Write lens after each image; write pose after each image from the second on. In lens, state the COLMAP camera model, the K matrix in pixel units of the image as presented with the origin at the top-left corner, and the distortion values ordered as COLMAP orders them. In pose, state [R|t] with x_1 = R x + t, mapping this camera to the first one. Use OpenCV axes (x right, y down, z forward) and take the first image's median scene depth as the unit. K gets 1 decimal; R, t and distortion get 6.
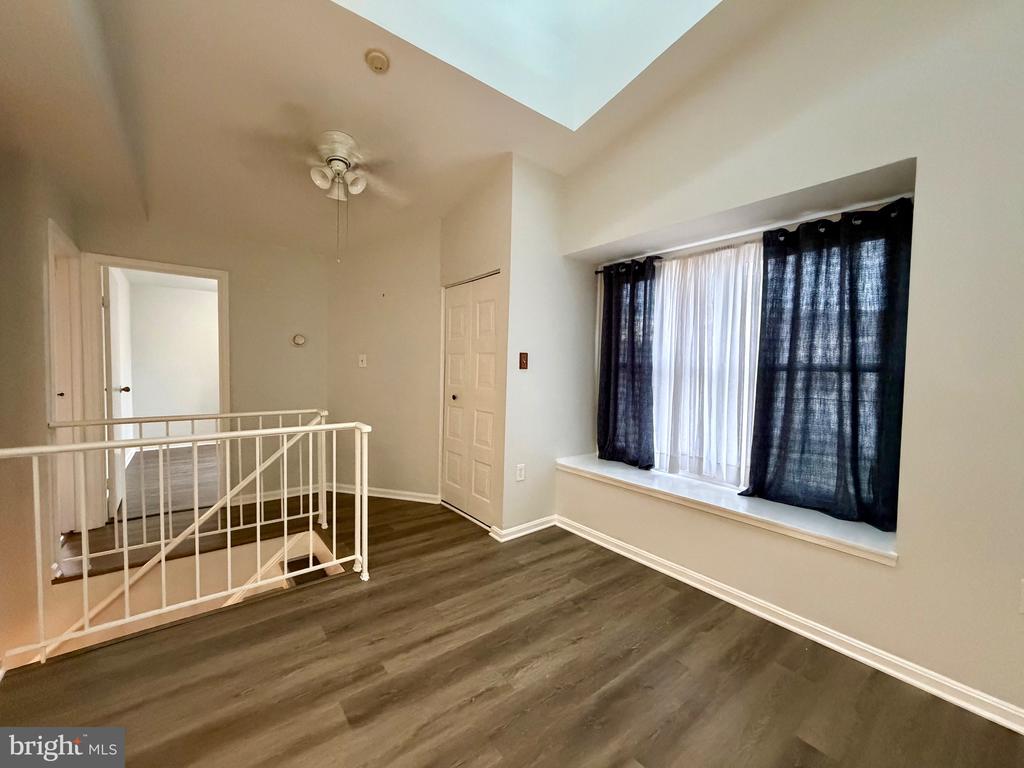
lens RADIAL K [[406.6, 0, 508.6], [0, 406.6, 383.4], [0, 0, 1]] dist [0.001222, 0.000214]
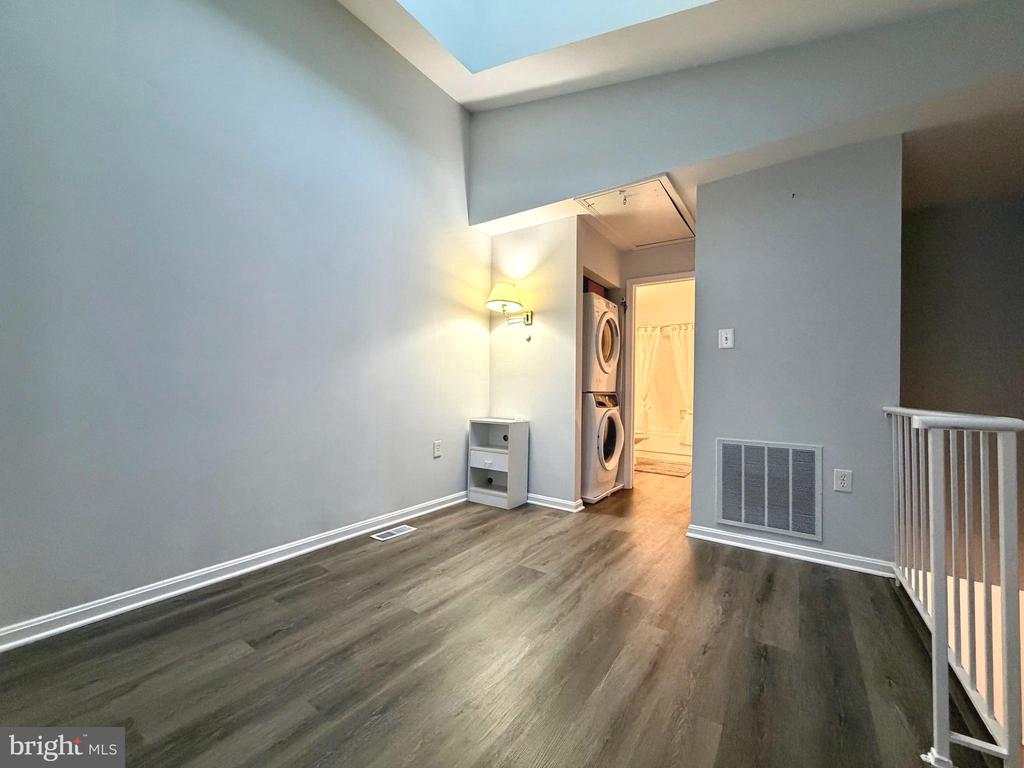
lens RADIAL K [[406.6, 0, 509.0], [0, 406.6, 378.5], [0, 0, 1]] dist [0.001222, 0.000214]
pose [[-0.957399, -0.041398, -0.285784, 0.230445], [-0.044859, 0.998978, 0.005572, 0.074417], [0.285262, 0.018155, -0.958278, 1.227740]]
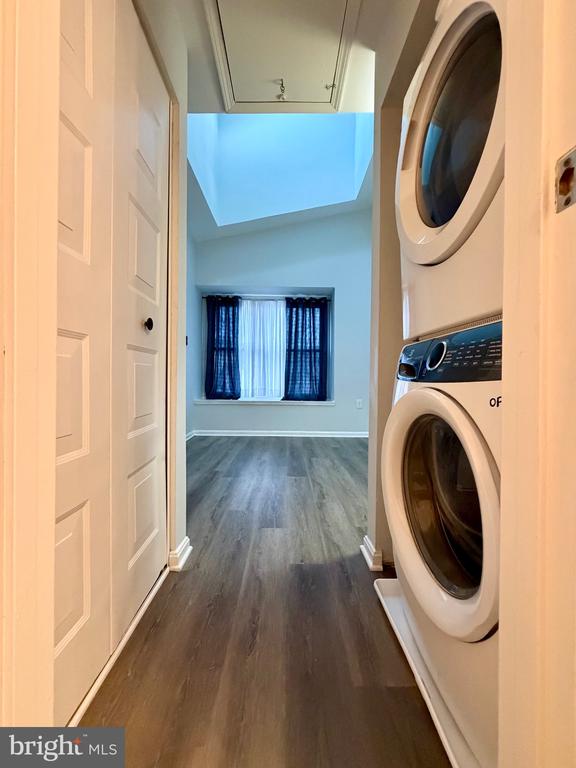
lens RADIAL K [[305.0, 0, 287.7], [0, 305.0, 382.8], [0, 0, 1]] dist [0.001222, 0.000214]
pose [[0.612778, -0.017351, 0.790065, -0.893762], [0.029964, 0.999550, -0.001288, 0.171744], [-0.789687, 0.024463, 0.613022, -0.181505]]
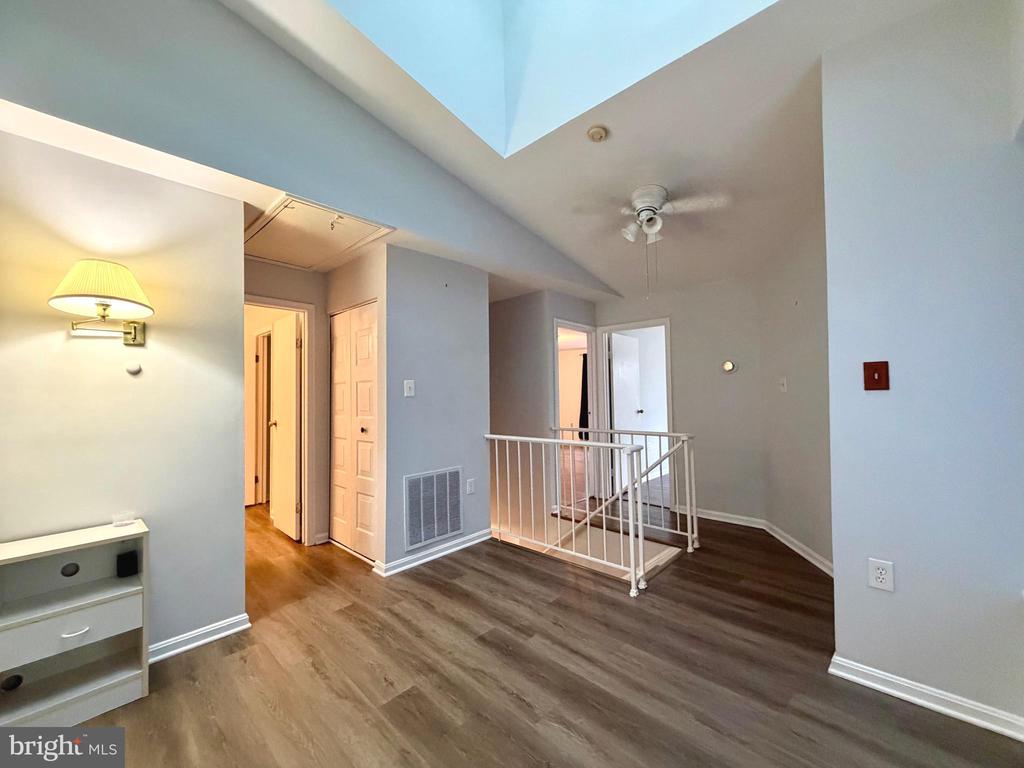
lens RADIAL K [[406.6, 0, 510.2], [0, 406.6, 384.7], [0, 0, 1]] dist [0.001222, 0.000214]
pose [[0.143159, -0.041358, -0.988835, 0.638037], [-0.018234, 0.998847, -0.044417, -0.010535], [0.989532, 0.024390, 0.142240, 0.497451]]
